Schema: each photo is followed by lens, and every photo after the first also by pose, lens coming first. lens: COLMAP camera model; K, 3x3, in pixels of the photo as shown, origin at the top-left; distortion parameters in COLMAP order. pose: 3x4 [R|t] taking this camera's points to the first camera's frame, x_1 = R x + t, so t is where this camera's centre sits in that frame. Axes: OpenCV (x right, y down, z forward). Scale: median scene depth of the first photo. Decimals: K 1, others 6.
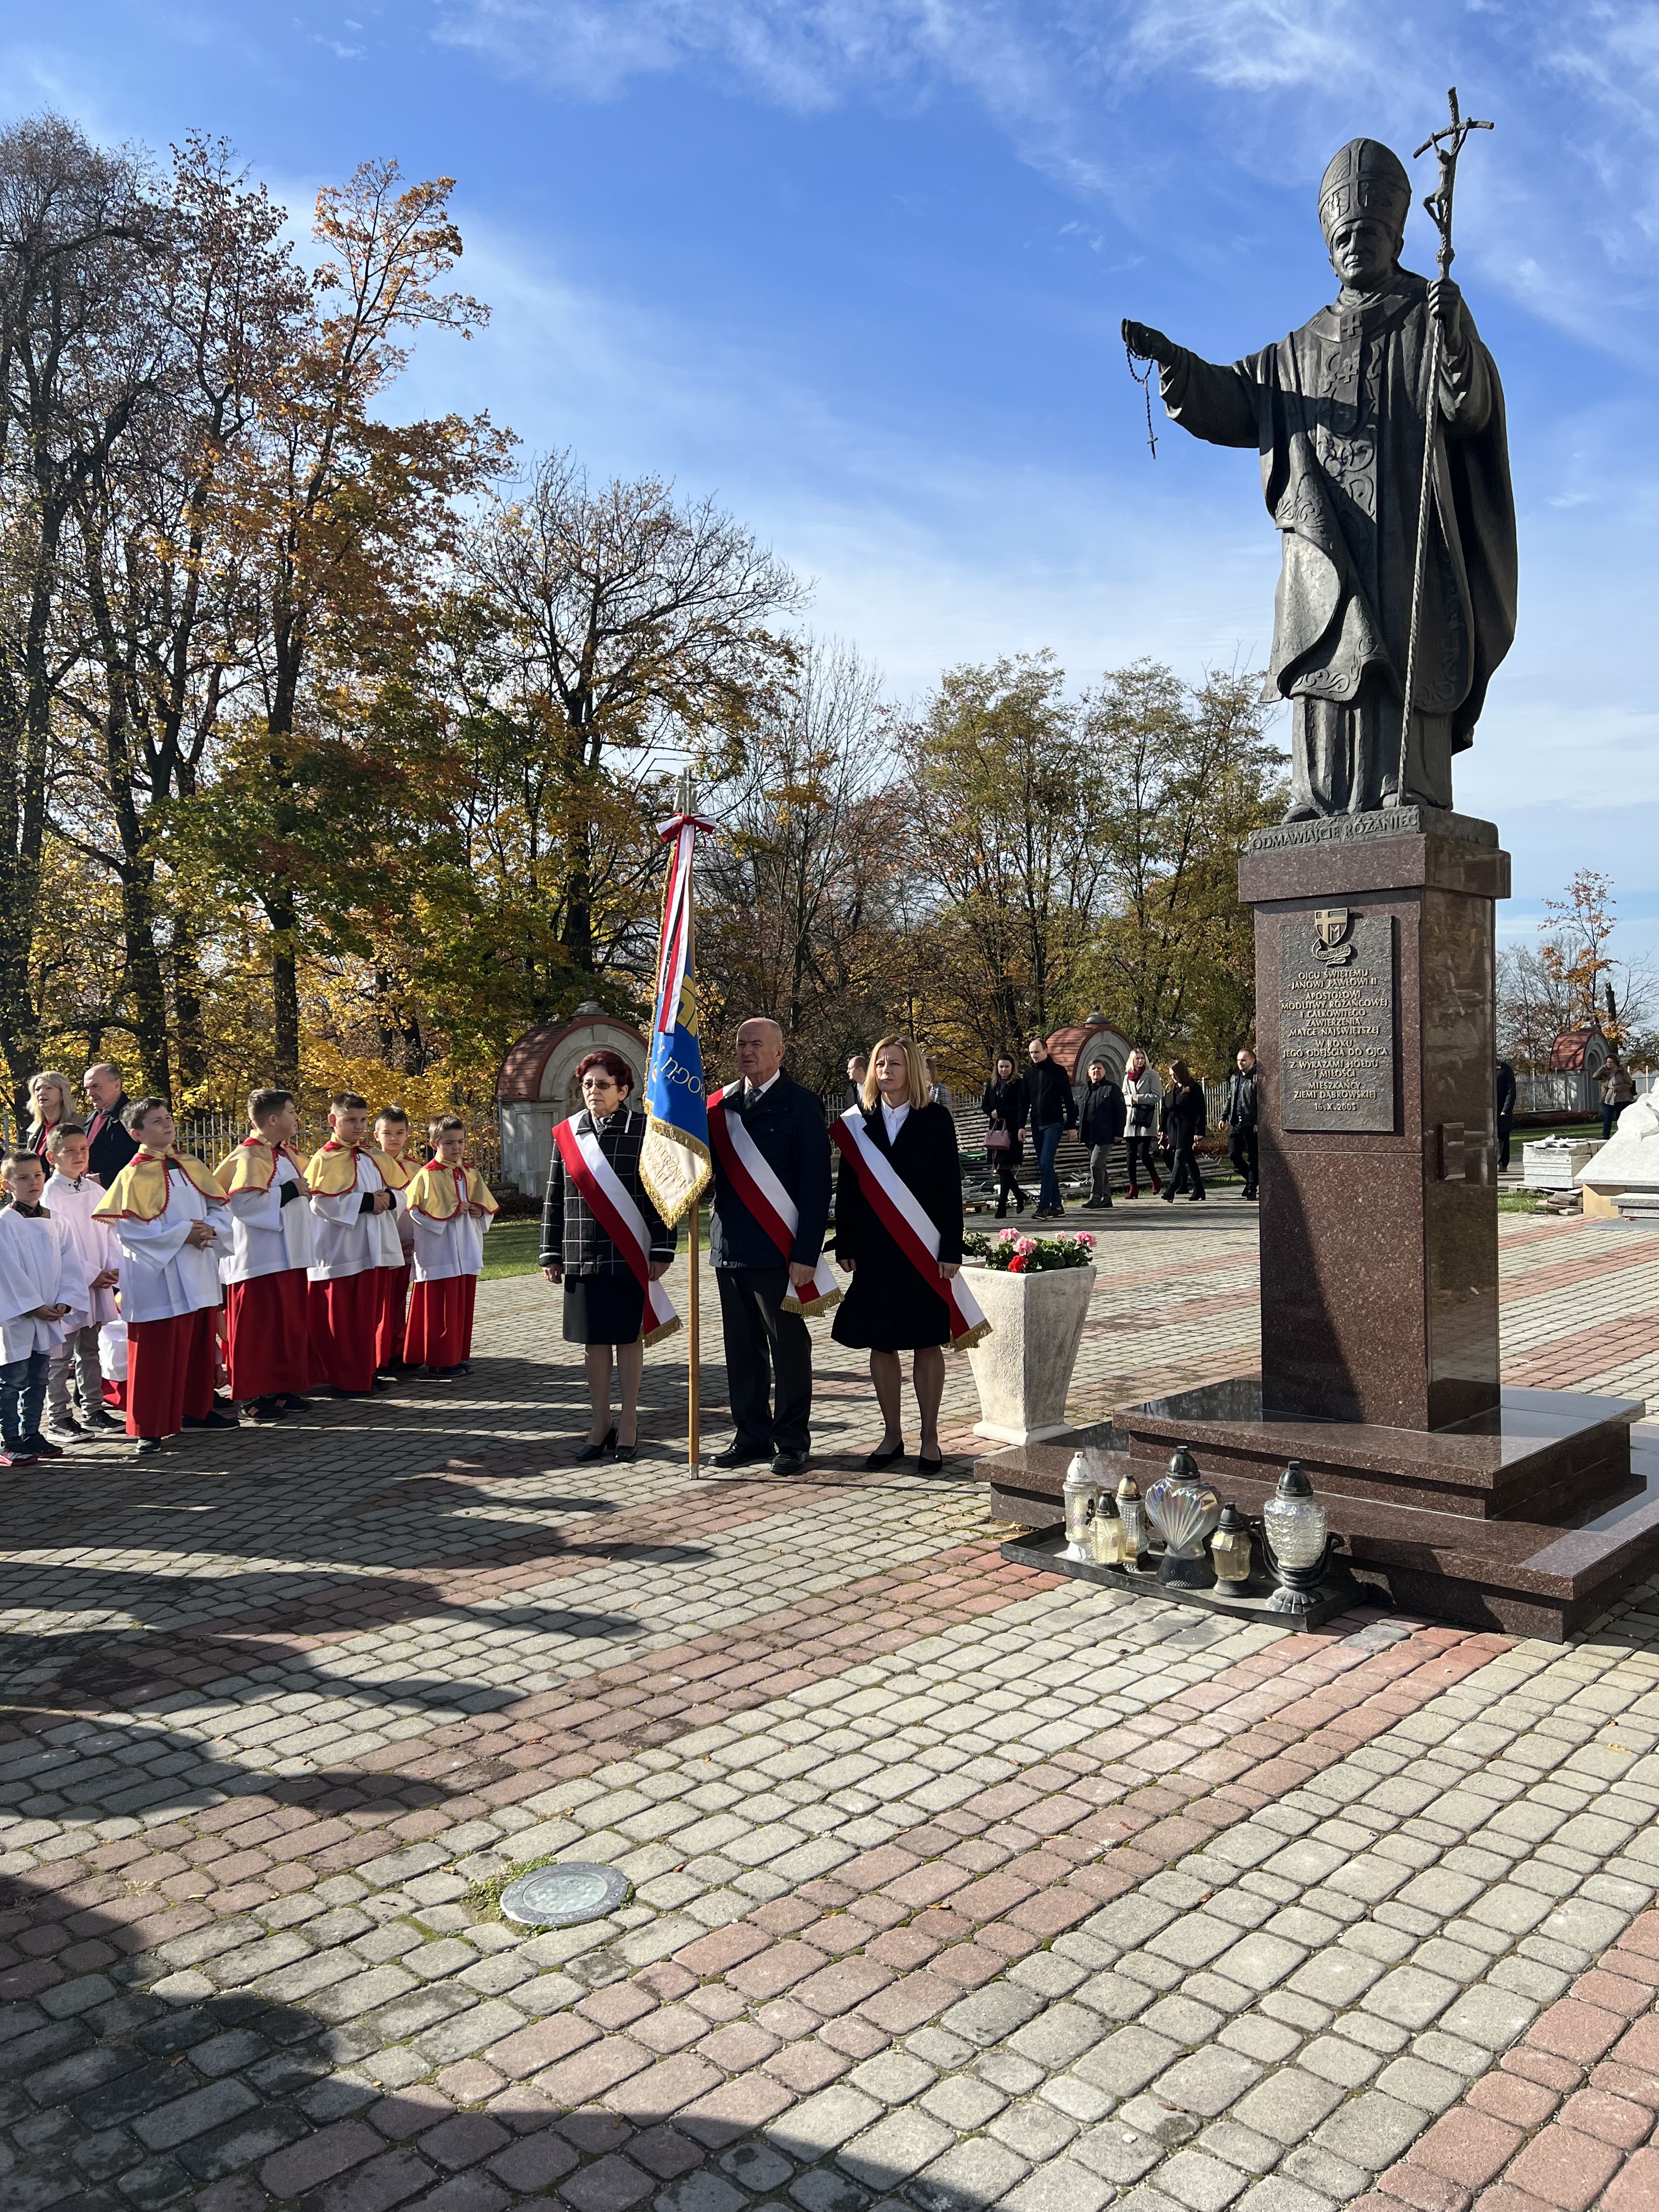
lens RADIAL K [[1665.9, 0, 846.3], [0, 1665.9, 1094.1], [0, 0, 1]] dist [0.055823, -0.059018]
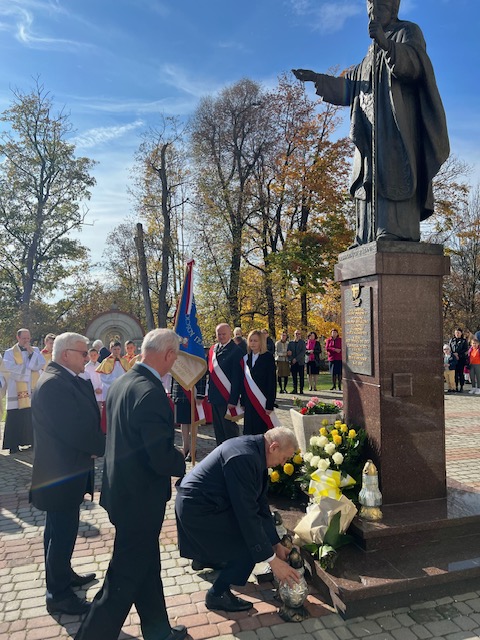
lens RADIAL K [[480.9, 0, 243.0], [0, 480.9, 317.2], [0, 0, 1]] dist [0.058335, -0.064708]
pose [[0.863839, 0.000140, -0.503767, 0.077526], [-0.012956, 0.999675, -0.021938, -0.006637], [0.503601, 0.025477, 0.863561, 0.045900]]
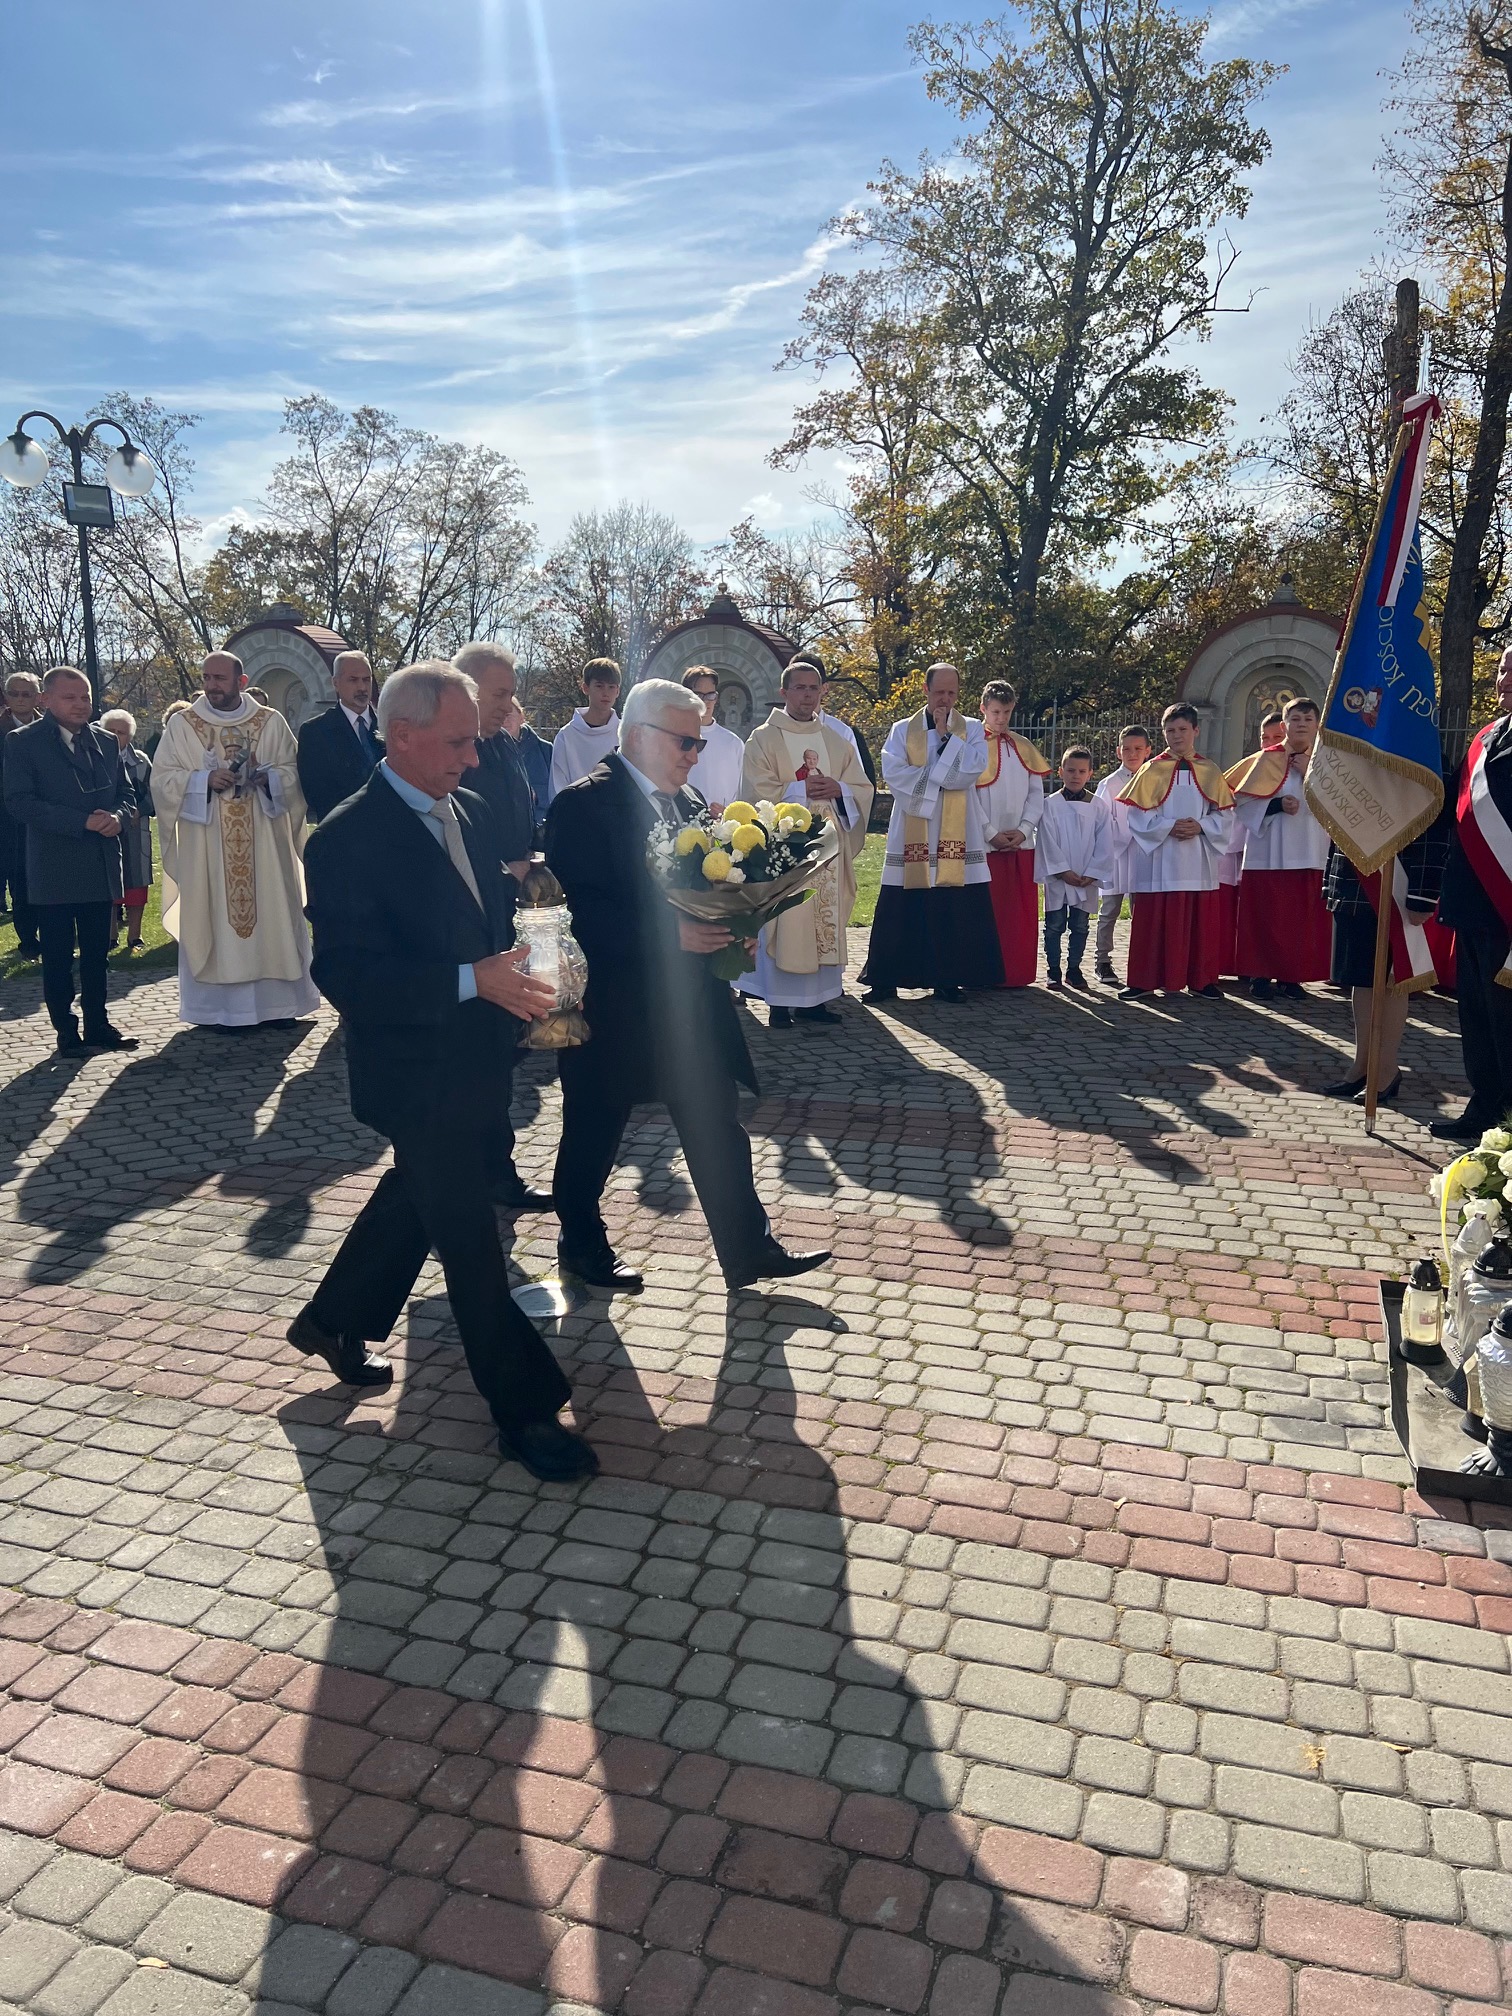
lens RADIAL K [[1514.9, 0, 774.4], [0, 1514.9, 1003.1], [0, 0, 1]] dist [0.058335, -0.064708]
pose [[0.433472, 0.209905, -0.876380, 0.089356], [-0.020296, 0.974522, 0.223373, -0.005496], [0.900938, -0.079039, 0.426688, 0.058057]]
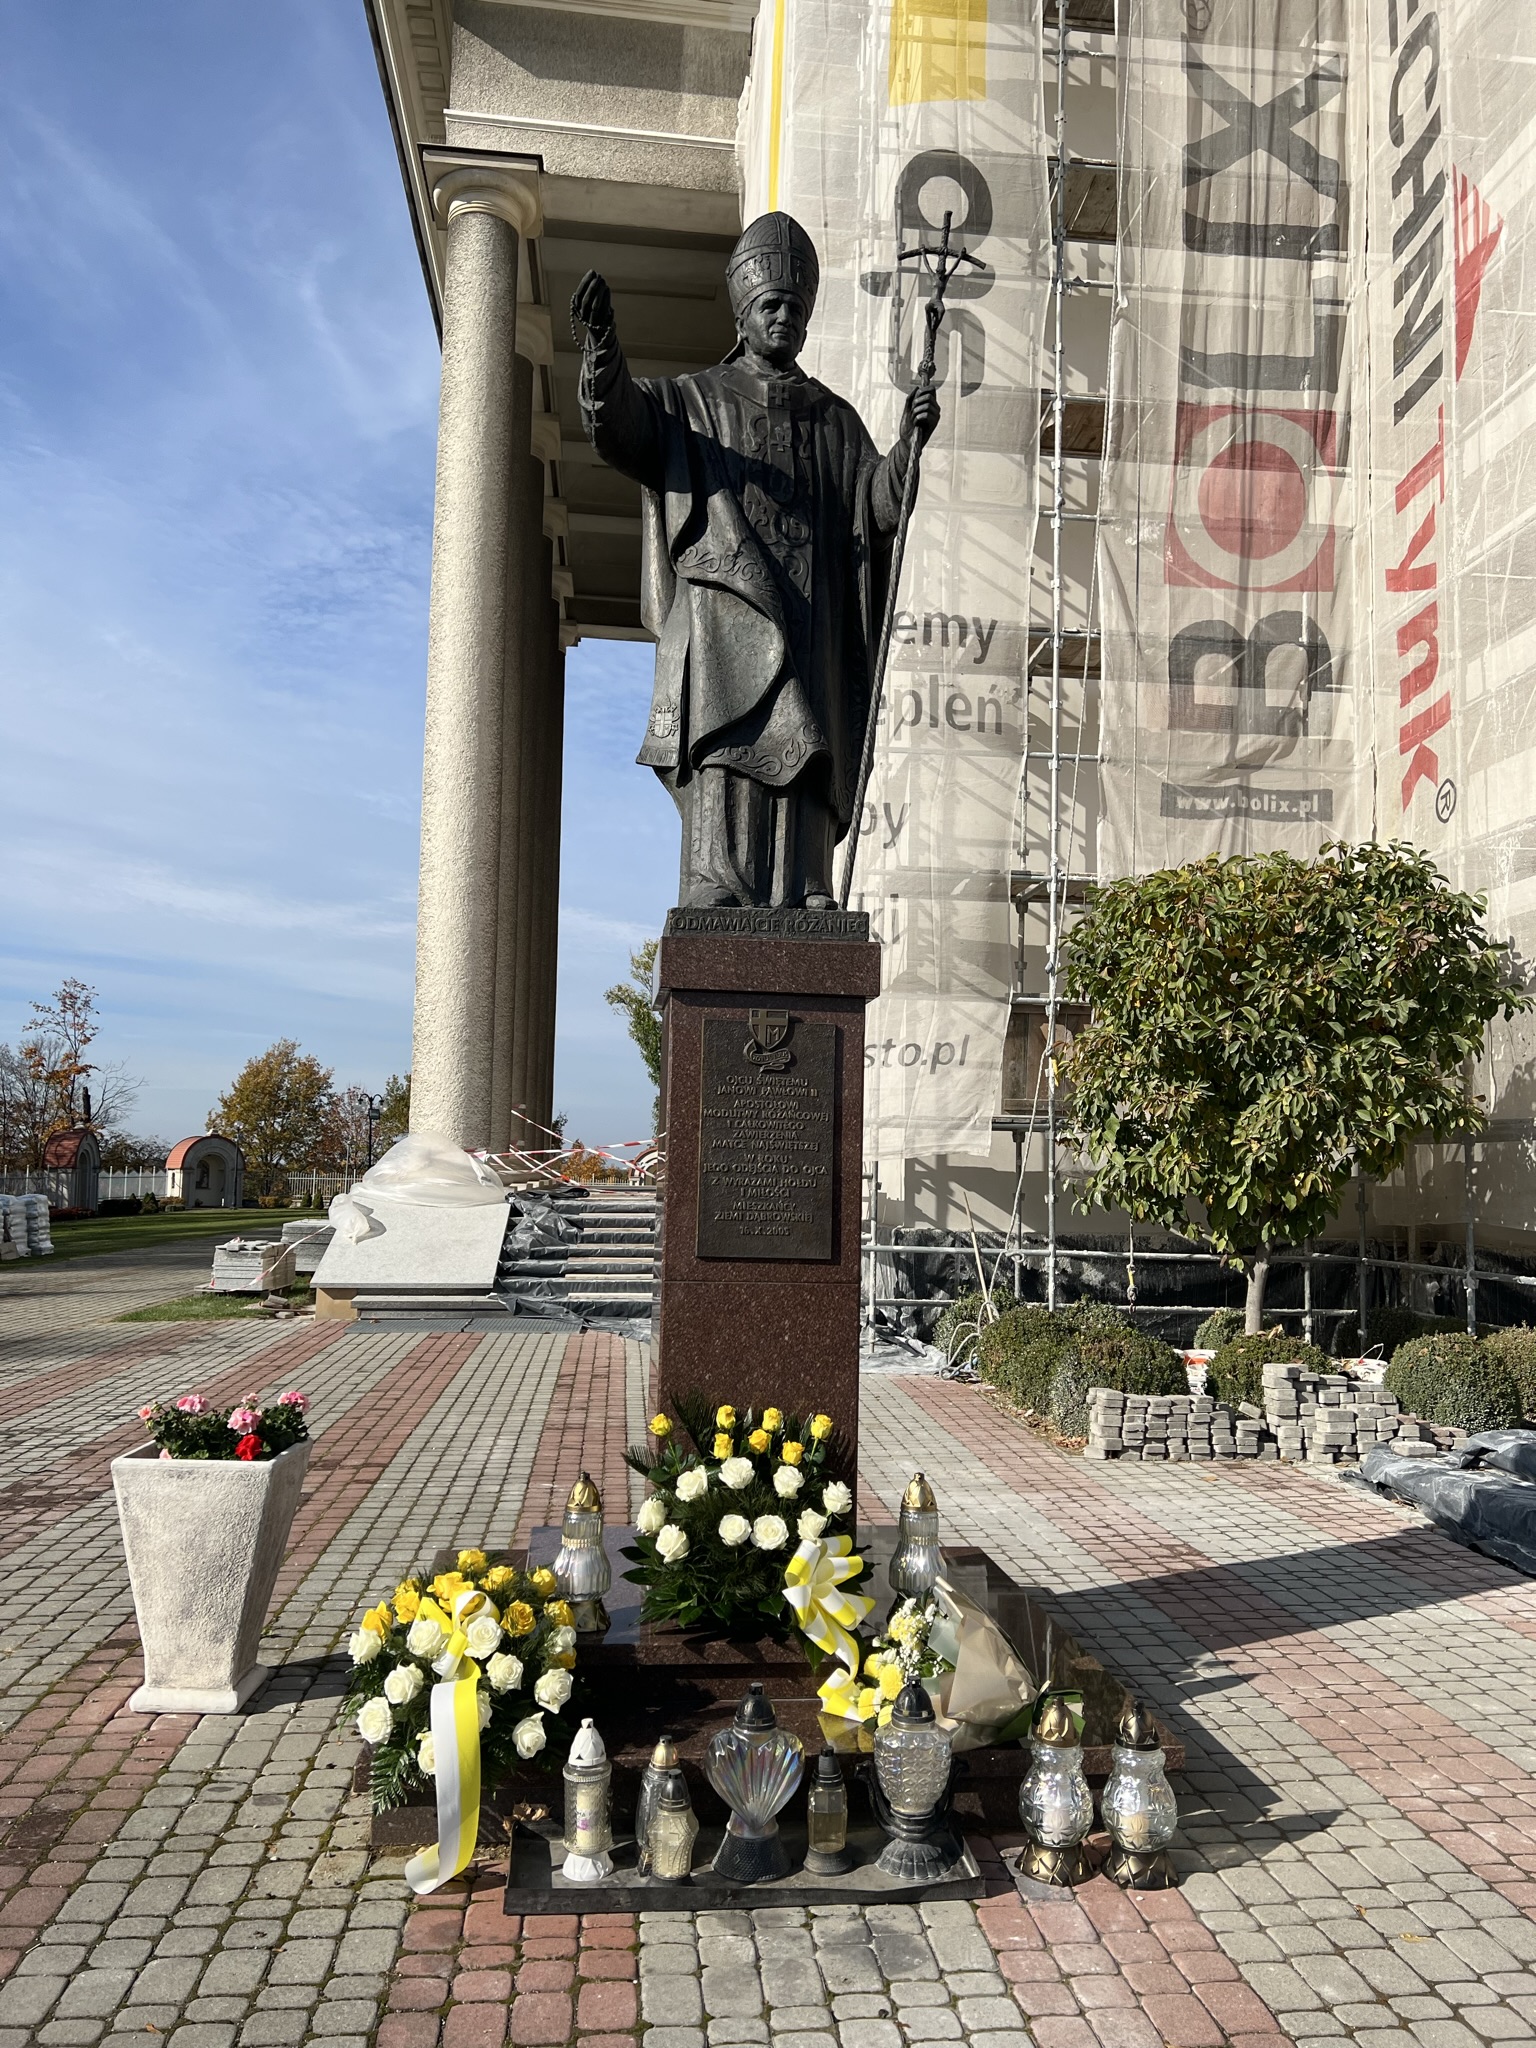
lens RADIAL K [[1542.3, 0, 785.3], [0, 1542.3, 1035.5], [0, 0, 1]] dist [0.055823, -0.059018]
pose [[0.638838, 0.099185, 0.762921, -0.050695], [-0.023165, 0.993685, -0.109789, -0.000964], [-0.768993, 0.052464, 0.637101, 0.072182]]
